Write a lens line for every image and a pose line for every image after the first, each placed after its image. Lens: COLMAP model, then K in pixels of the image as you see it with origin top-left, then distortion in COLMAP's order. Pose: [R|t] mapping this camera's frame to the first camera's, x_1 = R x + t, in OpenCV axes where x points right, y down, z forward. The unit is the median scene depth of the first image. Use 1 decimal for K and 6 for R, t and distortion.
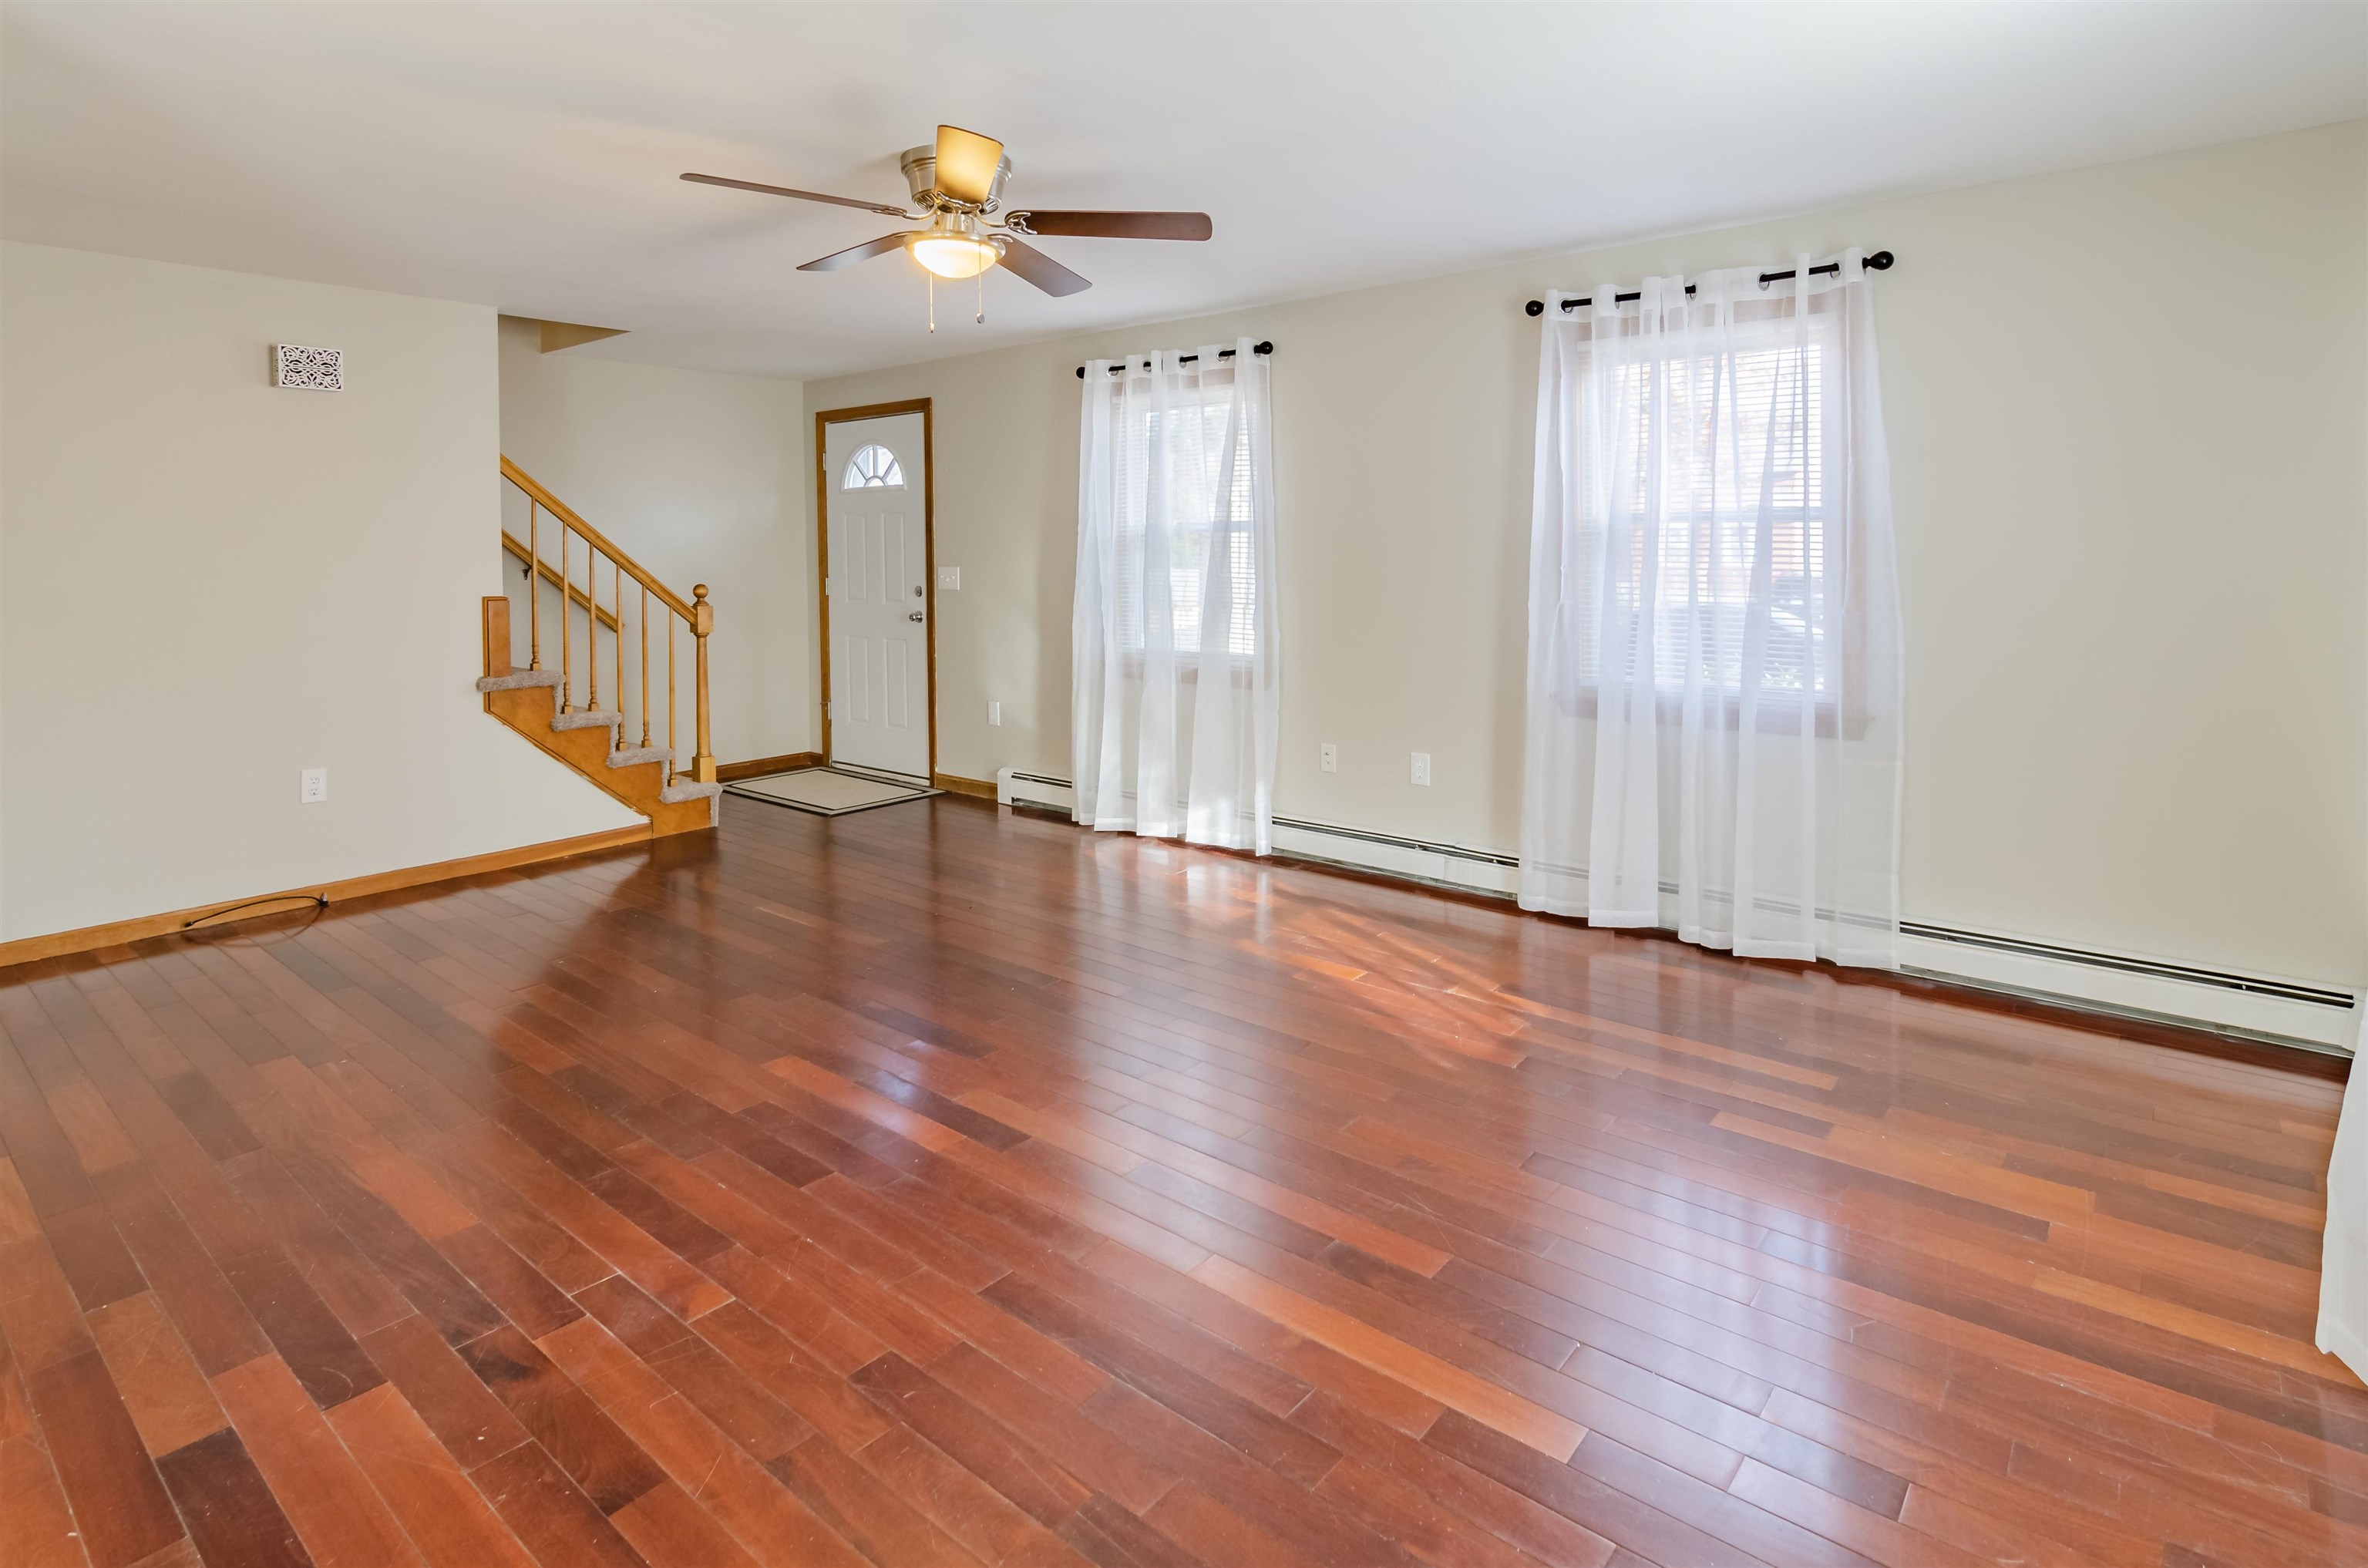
lens RADIAL K [[1203.1, 0, 1190.1], [0, 1203.1, 572.1], [0, 0, 1]] dist [-0.001184, 0.003193]
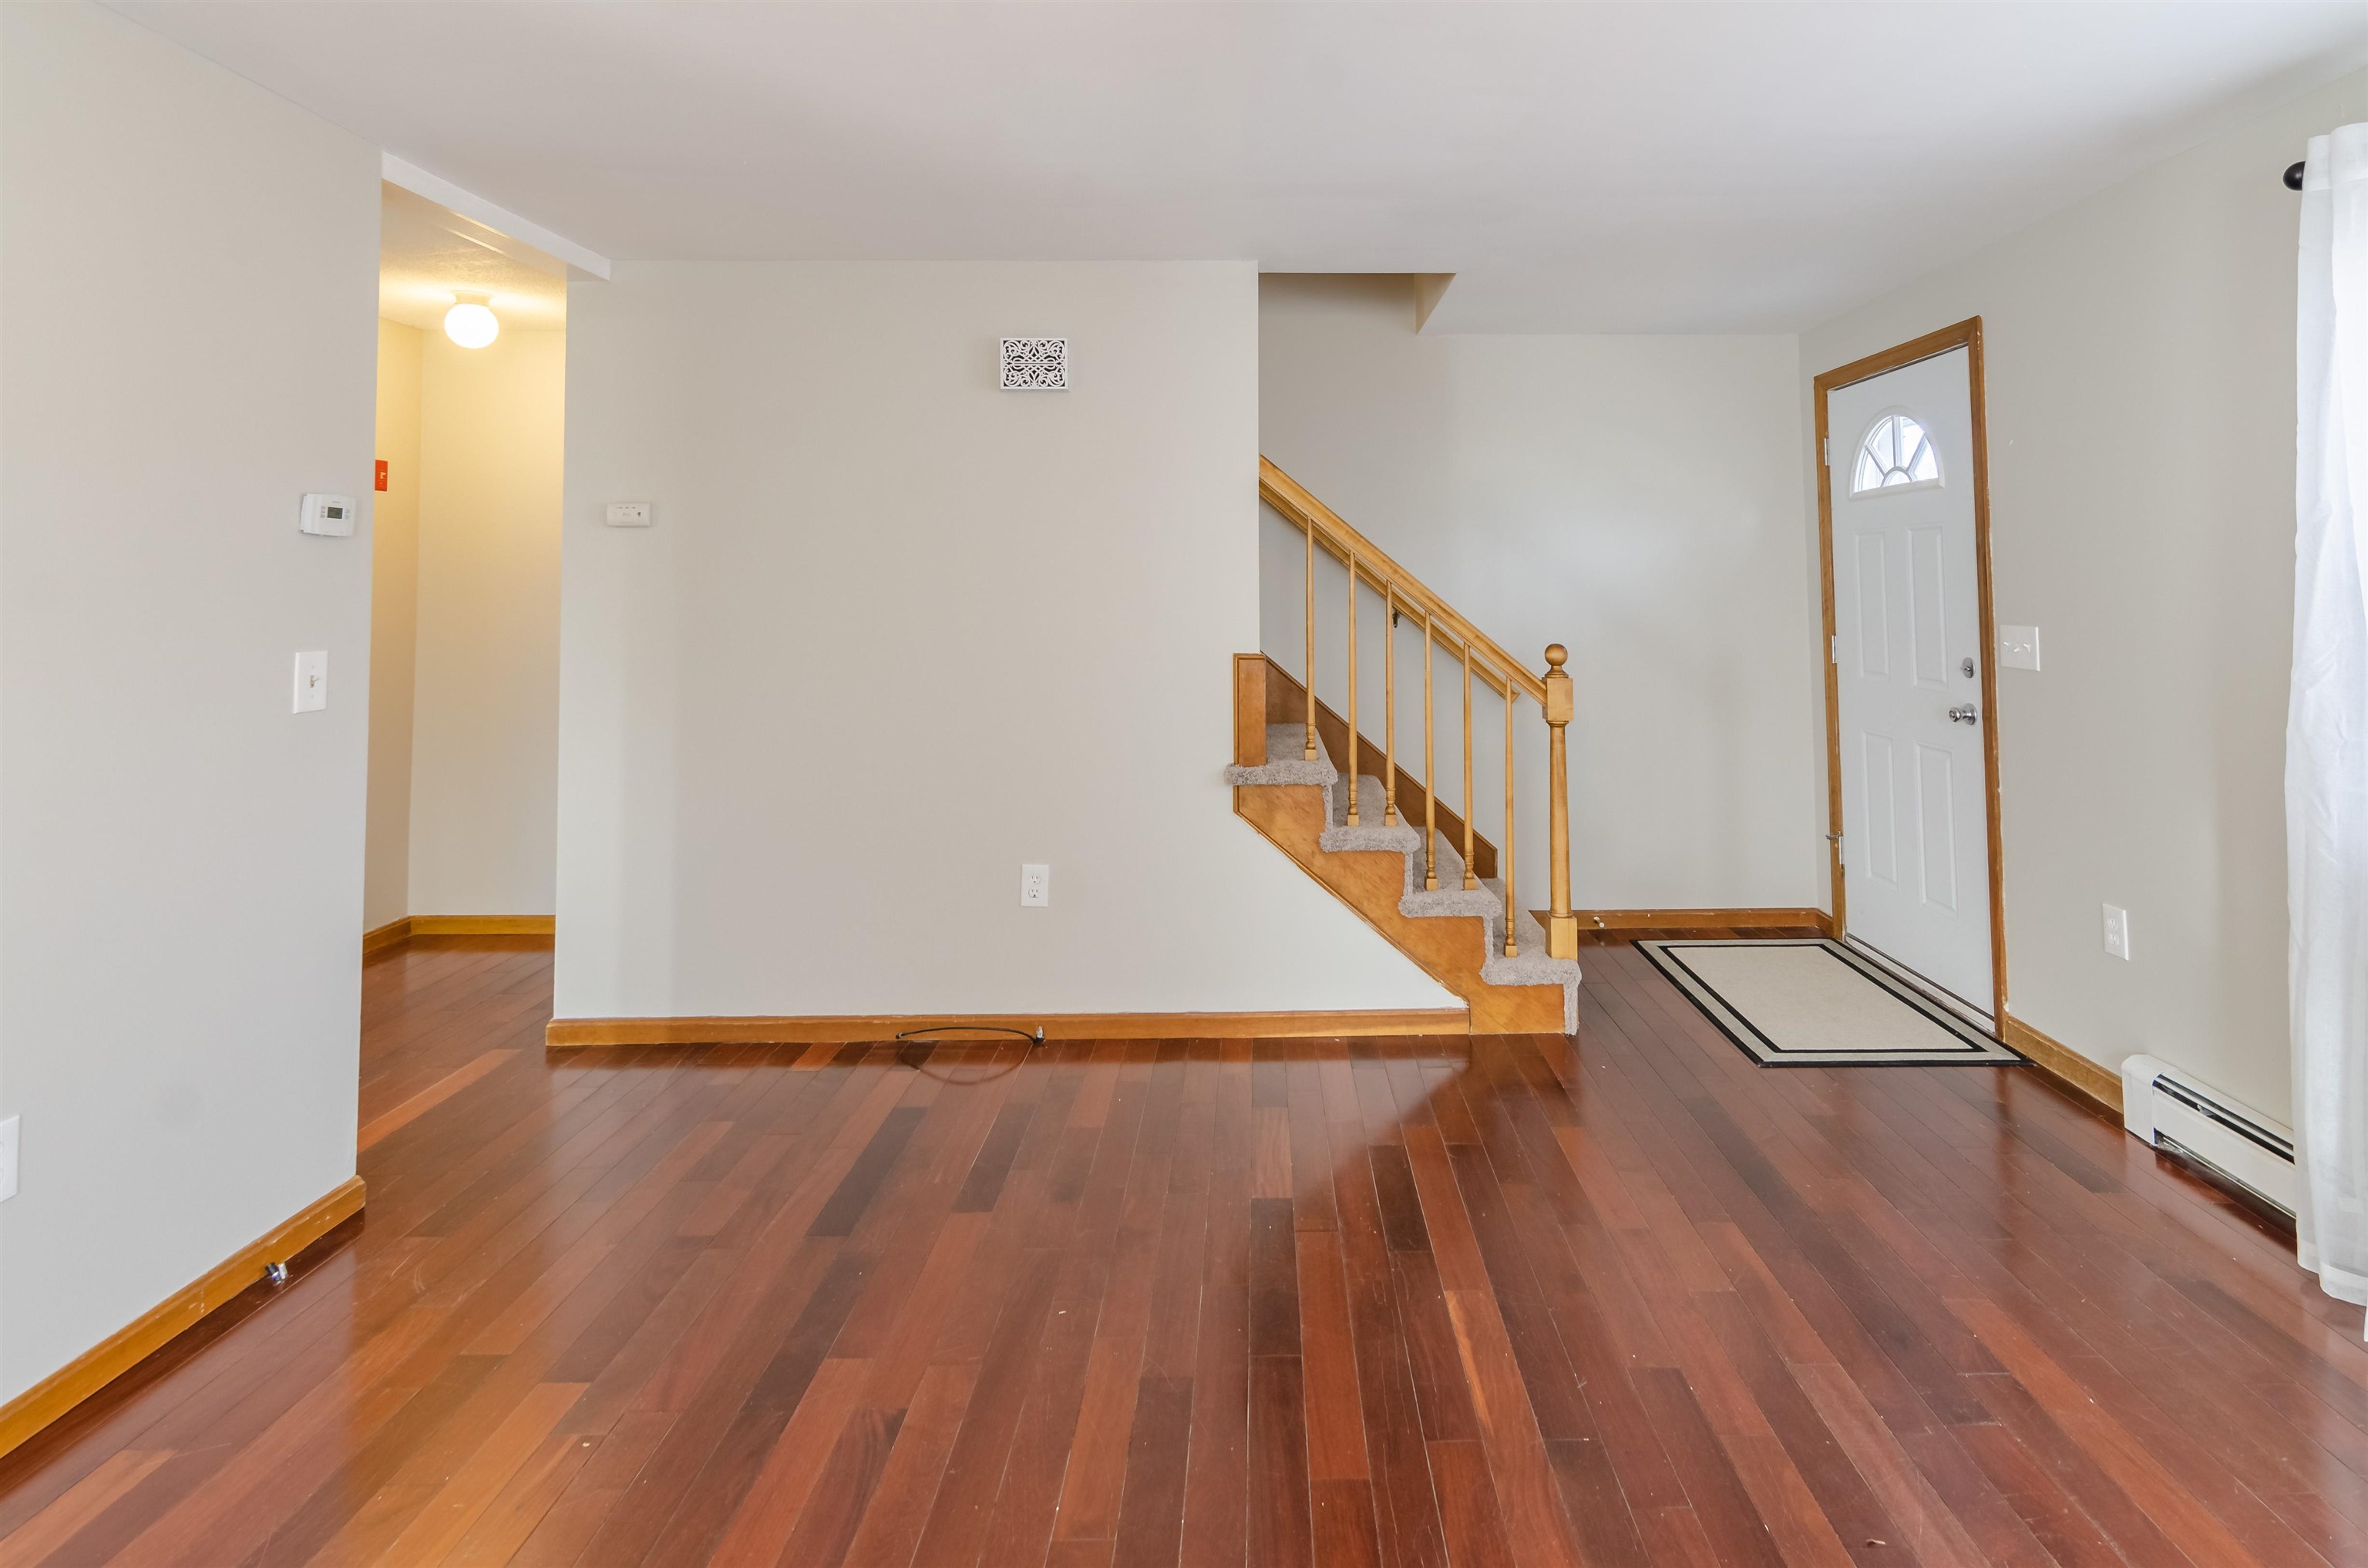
lens RADIAL K [[1234.0, 0, 1273.9], [0, 1234.0, 521.8], [0, 0, 1]] dist [-0.001644, 0.000469]
pose [[0.647237, -0.034324, -0.761516, 0.002306], [-0.019512, 0.997912, -0.061563, -0.011760], [0.762039, 0.054704, 0.645216, 0.453087]]
